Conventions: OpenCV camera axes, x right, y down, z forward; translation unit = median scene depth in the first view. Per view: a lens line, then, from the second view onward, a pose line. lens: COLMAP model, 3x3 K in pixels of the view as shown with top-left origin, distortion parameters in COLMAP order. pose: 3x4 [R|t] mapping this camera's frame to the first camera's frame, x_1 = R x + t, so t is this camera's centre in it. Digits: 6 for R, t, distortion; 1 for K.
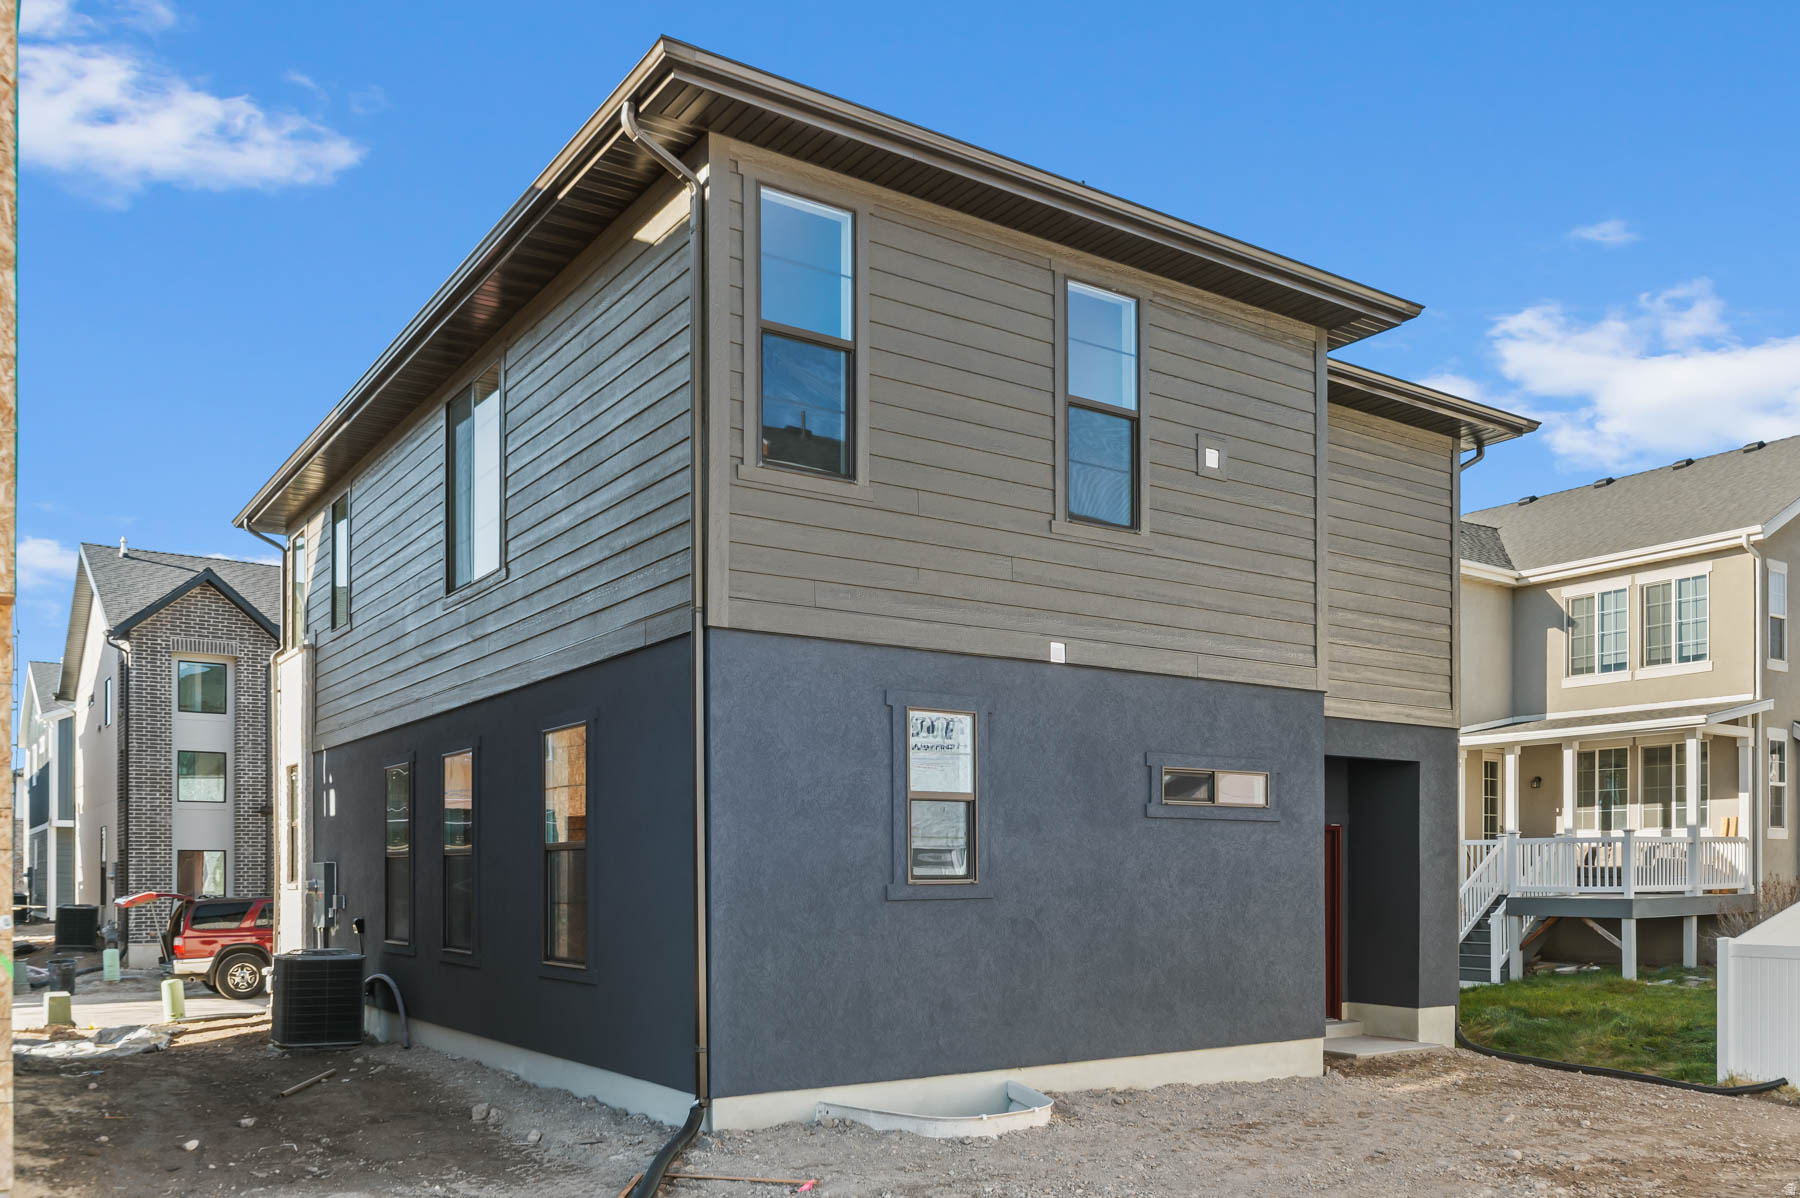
lens RADIAL K [[1388.9, 0, 897.8], [0, 1388.9, 593.3], [0, 0, 1]] dist [0.007973, 0.001250]
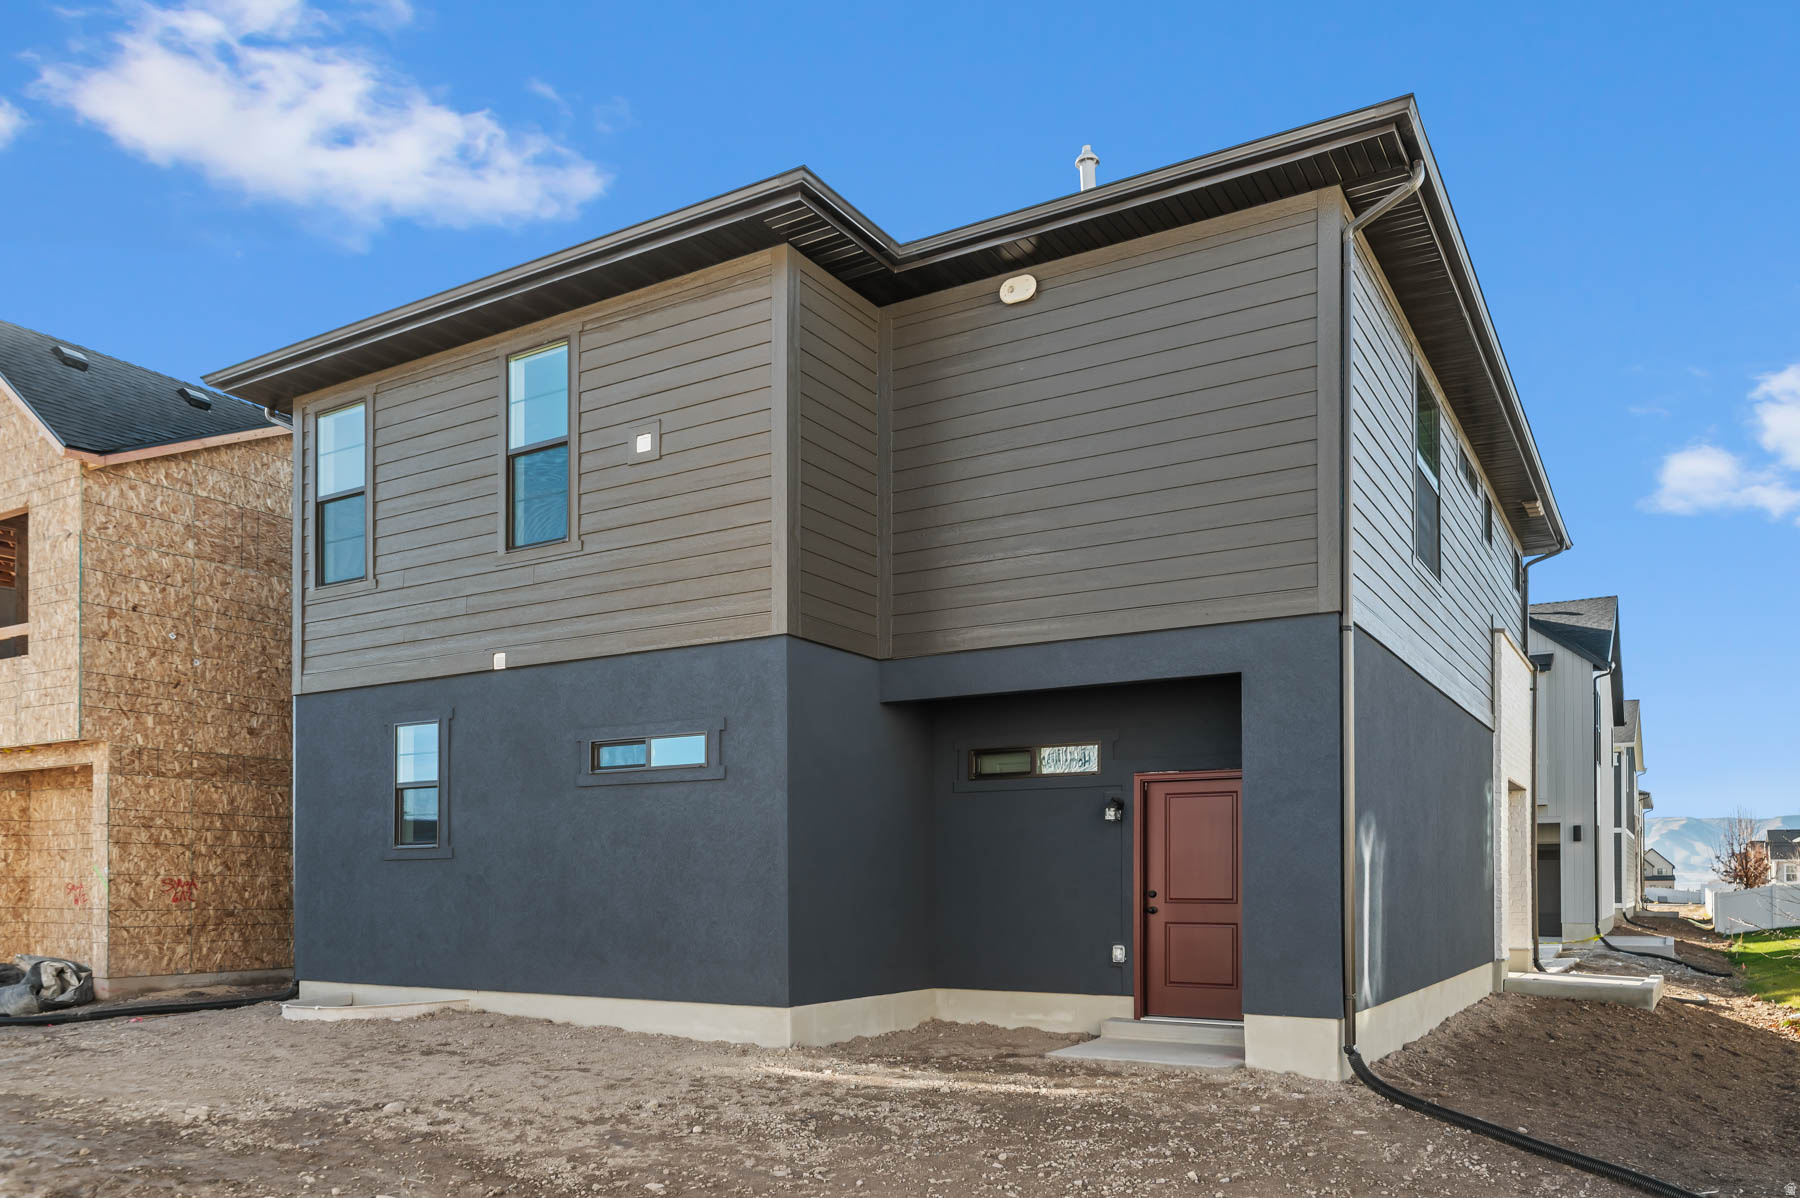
lens RADIAL K [[1288.5, 0, 898.8], [0, 1288.5, 604.4], [0, 0, 1]] dist [0.004379, 0.000921]
pose [[0.415467, -0.191428, -0.889237, 1.237479], [0.184781, 0.974982, -0.123554, 0.192216], [0.890642, -0.112982, 0.440445, 0.778588]]
